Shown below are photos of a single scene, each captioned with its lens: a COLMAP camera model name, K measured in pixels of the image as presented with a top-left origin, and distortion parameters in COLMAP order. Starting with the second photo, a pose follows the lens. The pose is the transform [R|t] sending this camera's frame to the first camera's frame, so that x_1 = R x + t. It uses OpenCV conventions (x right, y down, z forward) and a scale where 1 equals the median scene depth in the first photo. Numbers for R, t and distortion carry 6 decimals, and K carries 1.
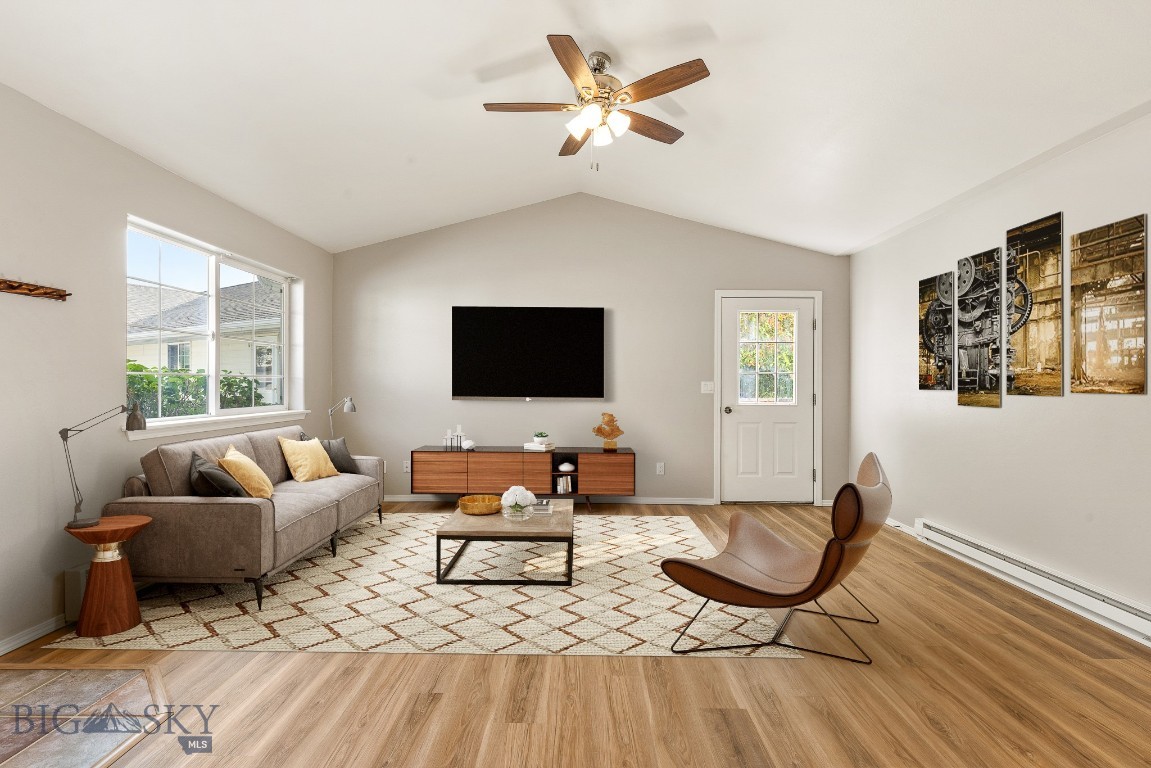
lens RADIAL K [[515.2, 0, 582.9], [0, 515.2, 384.9], [0, 0, 1]] dist [0.002851, 0.000860]
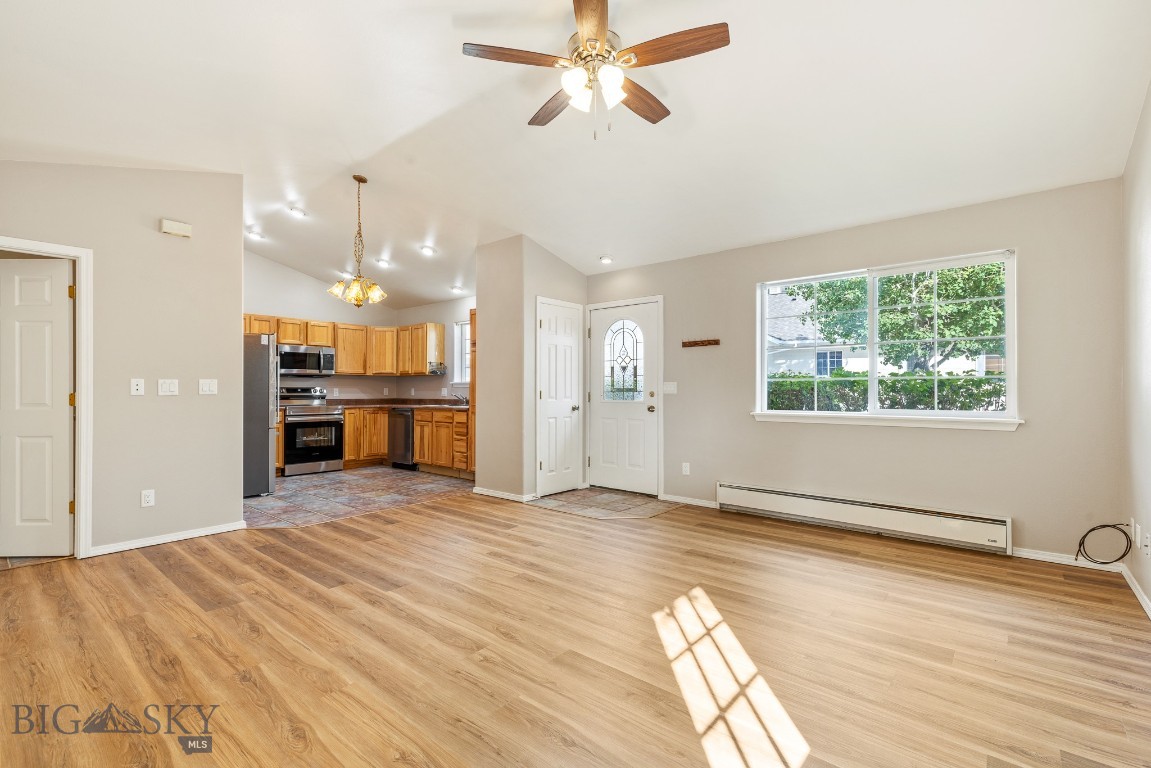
lens RADIAL K [[515.2, 0, 577.8], [0, 515.2, 382.9], [0, 0, 1]] dist [0.002851, 0.000860]
pose [[-0.640554, -0.010763, -0.767838, 0.542795], [0.003183, 0.999856, -0.016671, 0.011215], [0.767907, -0.013123, -0.640427, 1.159134]]
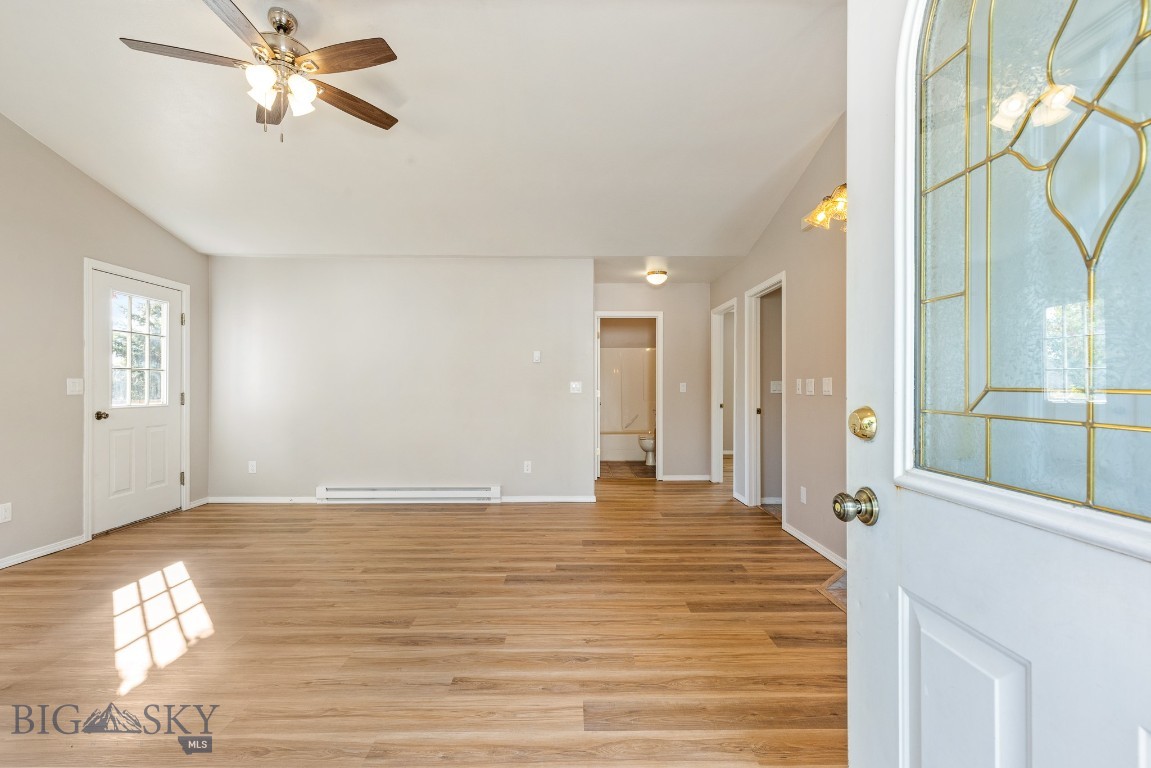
lens RADIAL K [[515.2, 0, 575.9], [0, 515.2, 384.6], [0, 0, 1]] dist [0.002851, 0.000860]
pose [[-0.019821, -0.003779, 0.999796, -0.659576], [-0.004241, 0.999984, 0.003695, -0.004915], [-0.999795, -0.004167, -0.019837, 0.381470]]
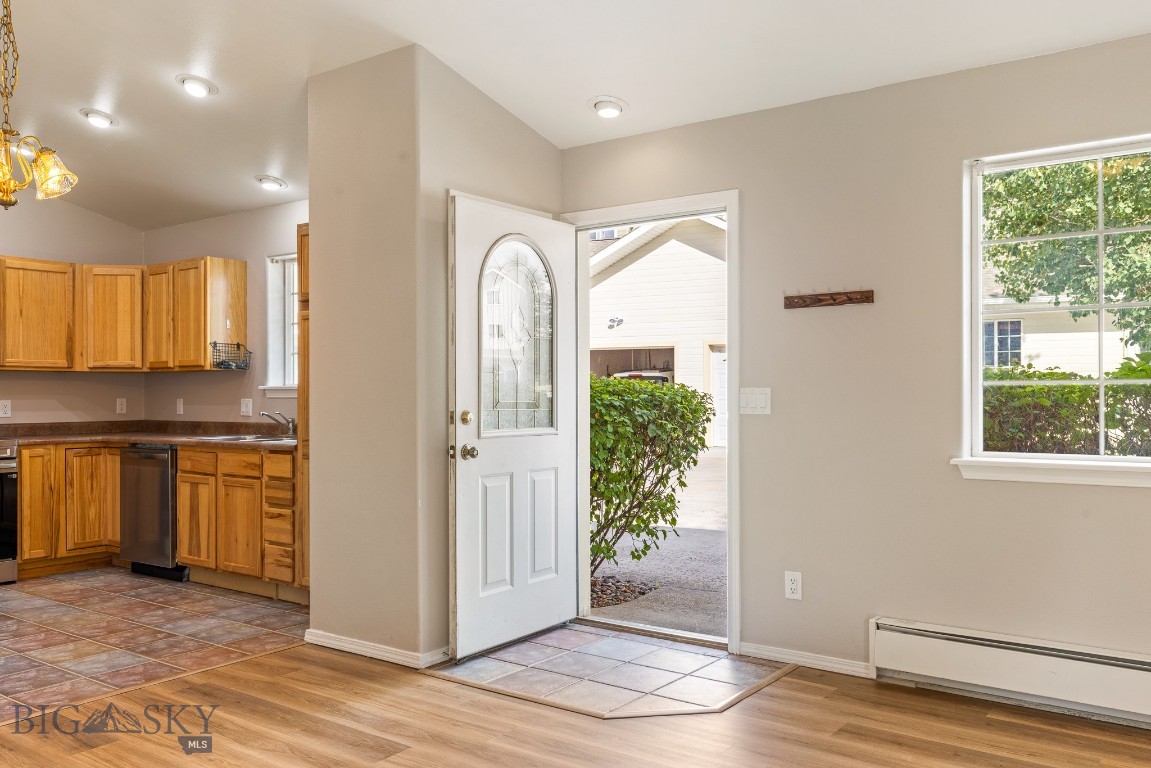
lens RADIAL K [[936.3, 0, 572.9], [0, 936.3, 388.4], [0, 0, 1]] dist [-0.001285, 0.011466]
pose [[-0.594276, -0.000435, -0.804261, 0.347025], [0.007775, 0.999950, -0.006286, -0.006751], [0.804224, -0.009989, -0.594243, 0.955189]]
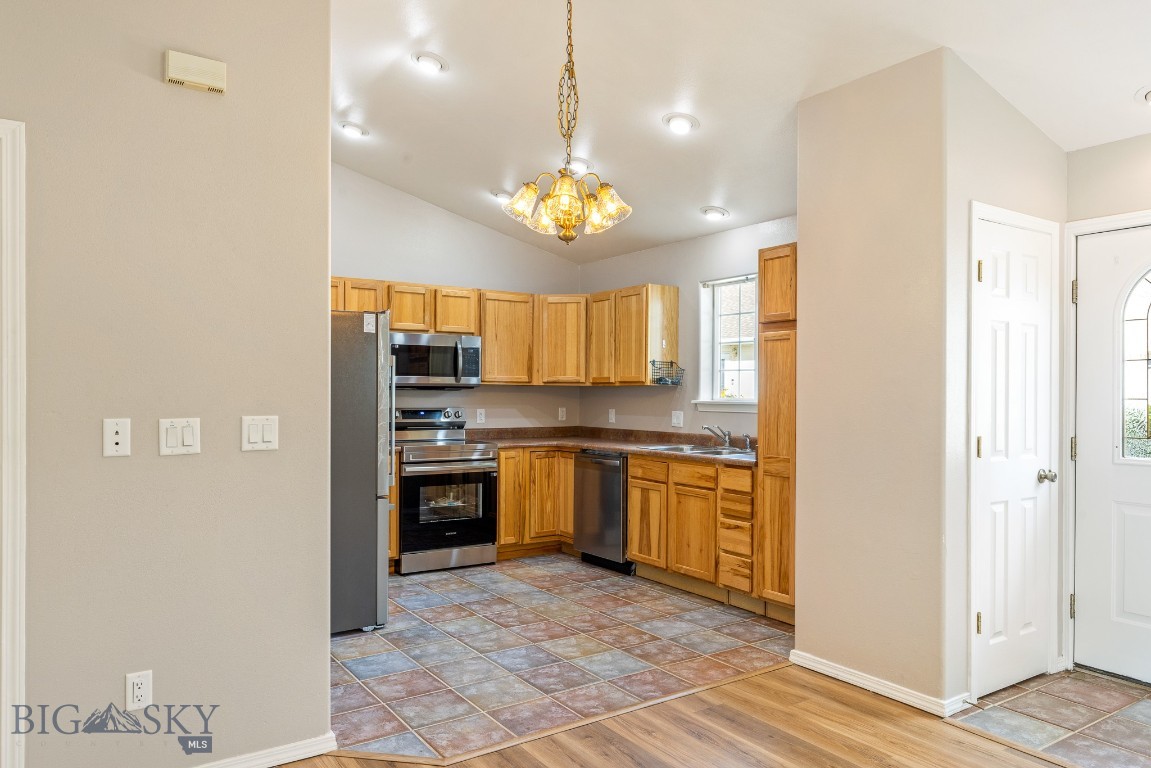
lens RADIAL K [[781.8, 0, 575.5], [0, 781.8, 389.3], [0, 0, 1]] dist [0.007291, -0.004232]
pose [[-0.826895, -0.007317, -0.562308, 0.383398], [-0.003651, 0.999964, -0.007642, -0.034136], [0.562344, -0.004266, -0.826892, 0.659142]]
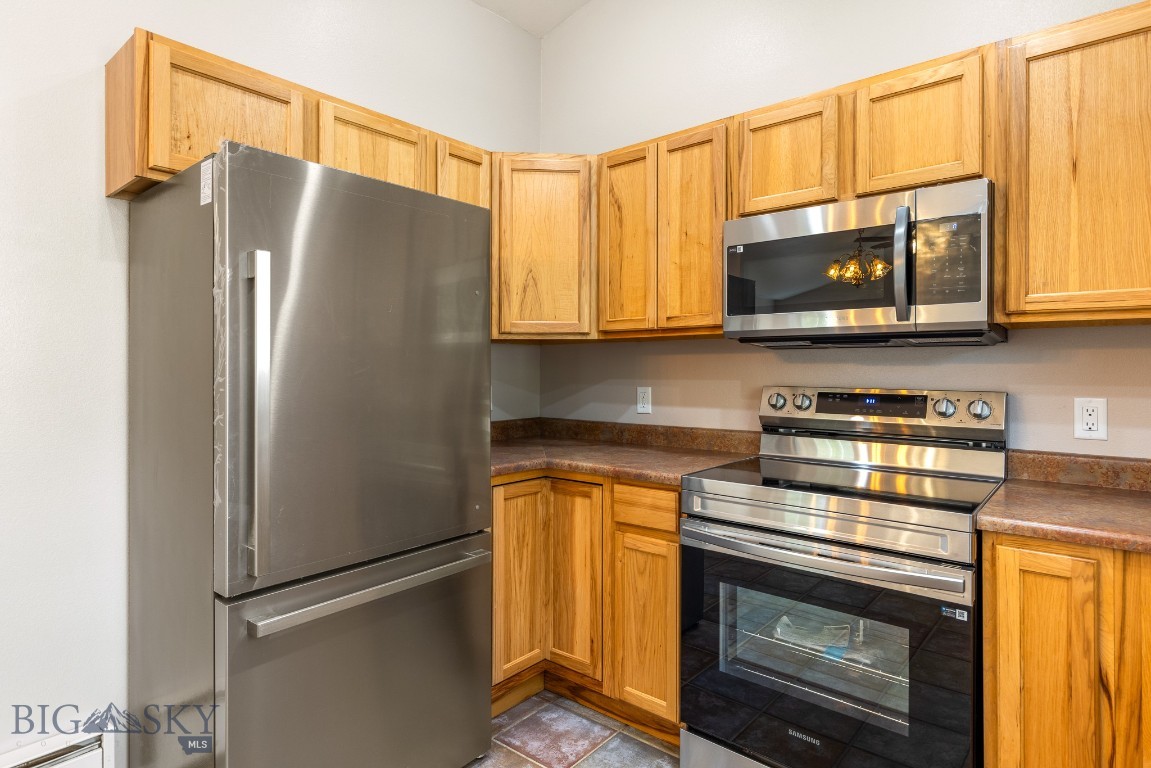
lens RADIAL K [[620.3, 0, 569.7], [0, 620.3, 367.9], [0, 0, 1]] dist [-0.002189, -0.000462]
pose [[-0.767590, -0.000767, 0.640941, -0.387401], [-0.003802, 0.999987, -0.003357, -0.022808], [-0.640930, -0.005014, -0.767583, -0.245828]]
